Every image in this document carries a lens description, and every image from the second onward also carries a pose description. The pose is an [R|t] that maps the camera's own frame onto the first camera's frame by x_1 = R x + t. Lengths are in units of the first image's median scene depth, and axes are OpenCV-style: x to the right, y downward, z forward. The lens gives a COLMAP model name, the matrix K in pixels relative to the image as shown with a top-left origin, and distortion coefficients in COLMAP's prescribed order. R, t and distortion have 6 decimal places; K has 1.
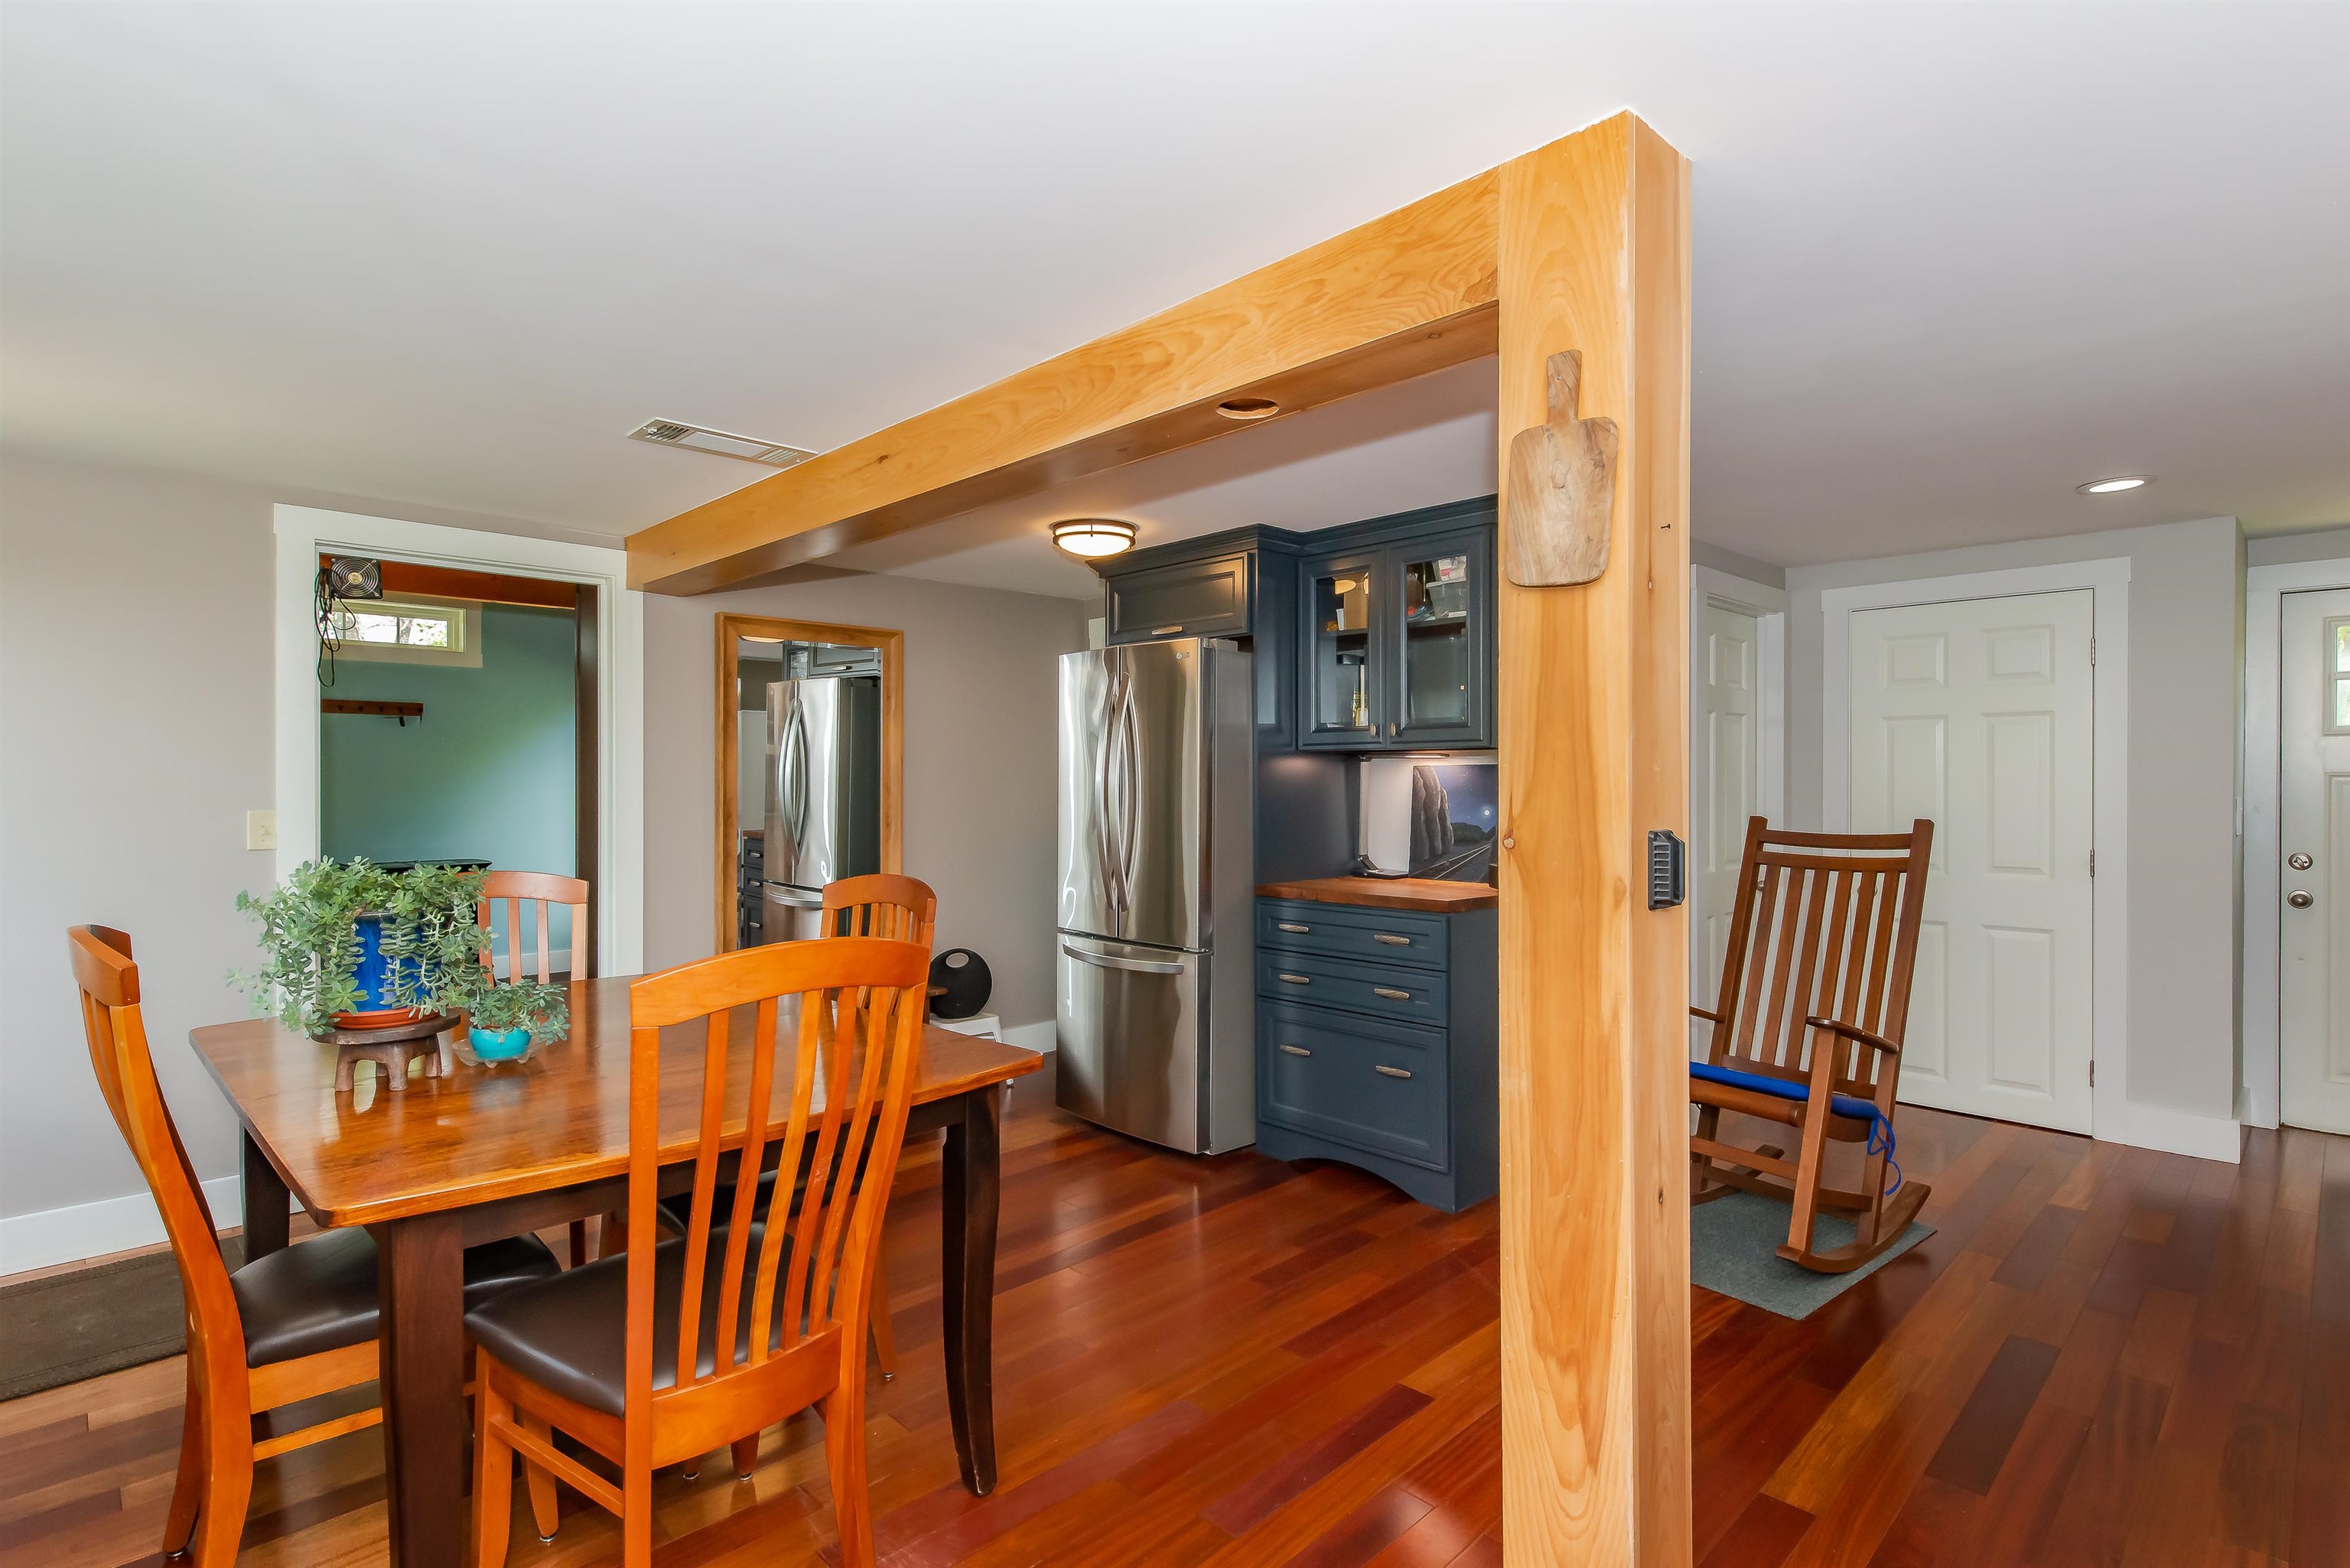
lens RADIAL K [[1160.7, 0, 1227.5], [0, 1160.7, 764.3], [0, 0, 1]] dist [0.001807, -0.000308]
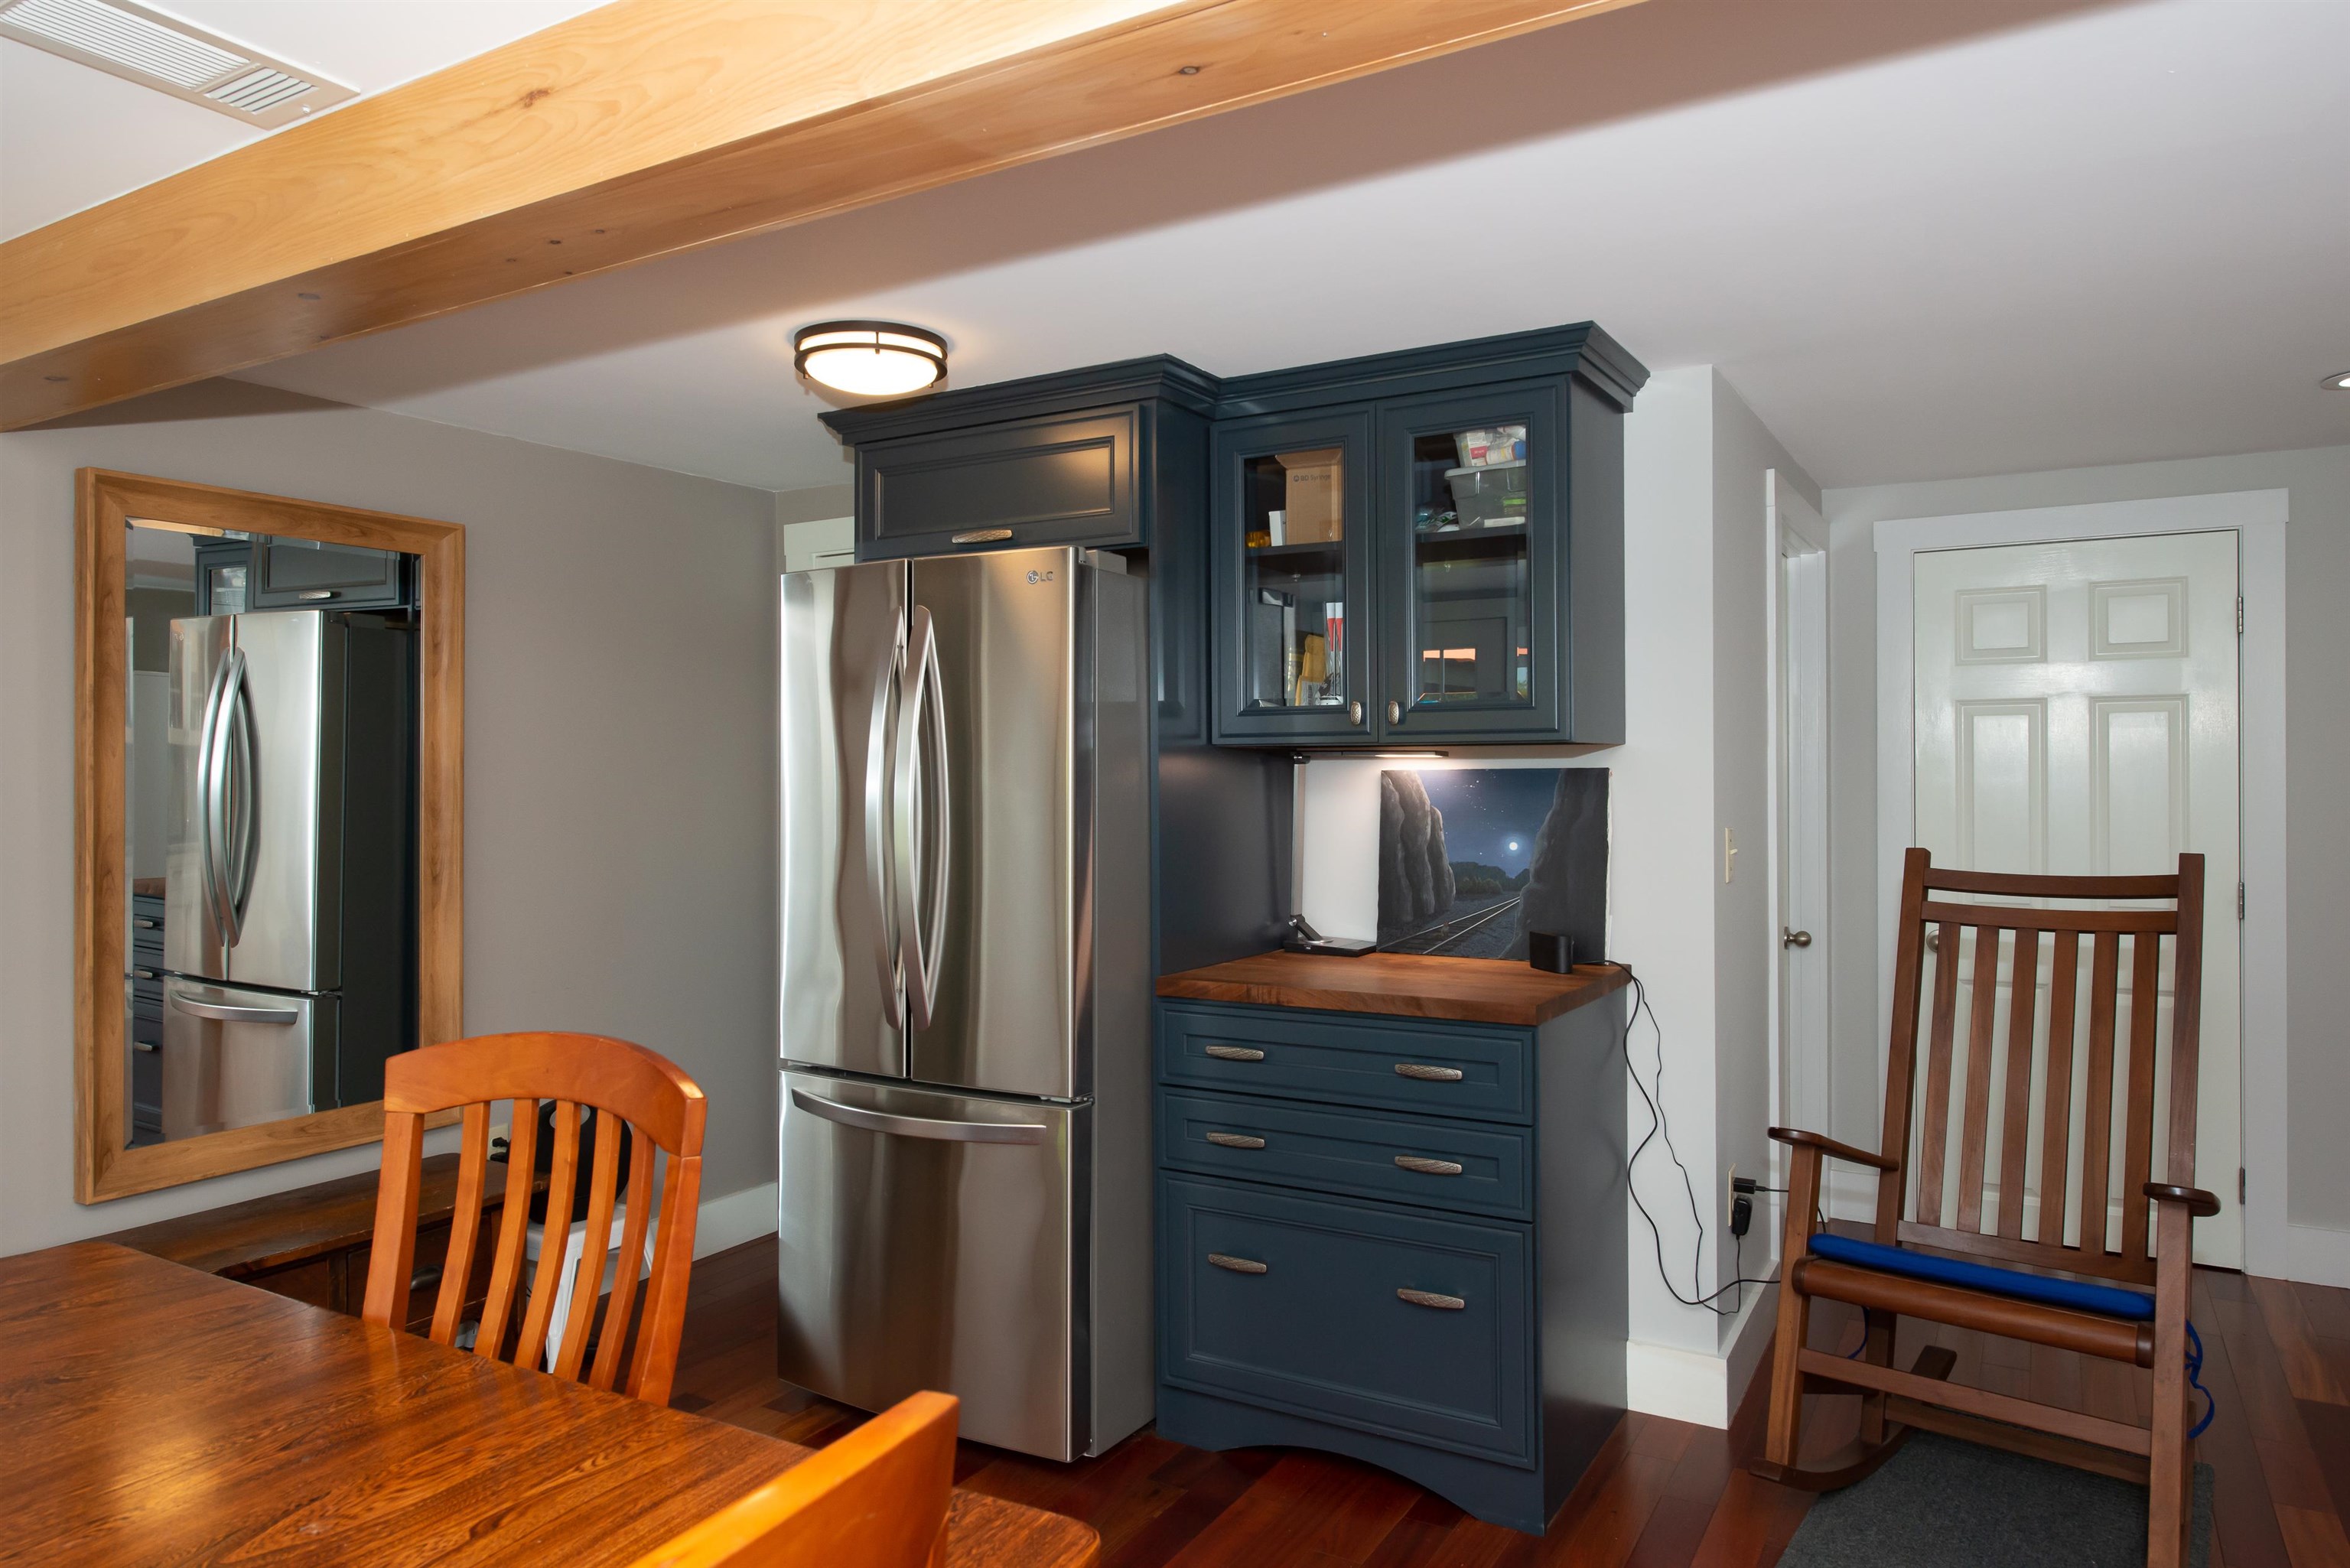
lens RADIAL K [[1493.1, 0, 1223.7], [0, 1493.1, 749.0], [0, 0, 1]] dist [-0.004153, -0.003326]
pose [[0.966965, 0.002099, 0.254901, -0.128910], [-0.000803, 0.999986, -0.005187, -0.006187], [-0.254908, 0.004811, 0.966953, 0.261754]]
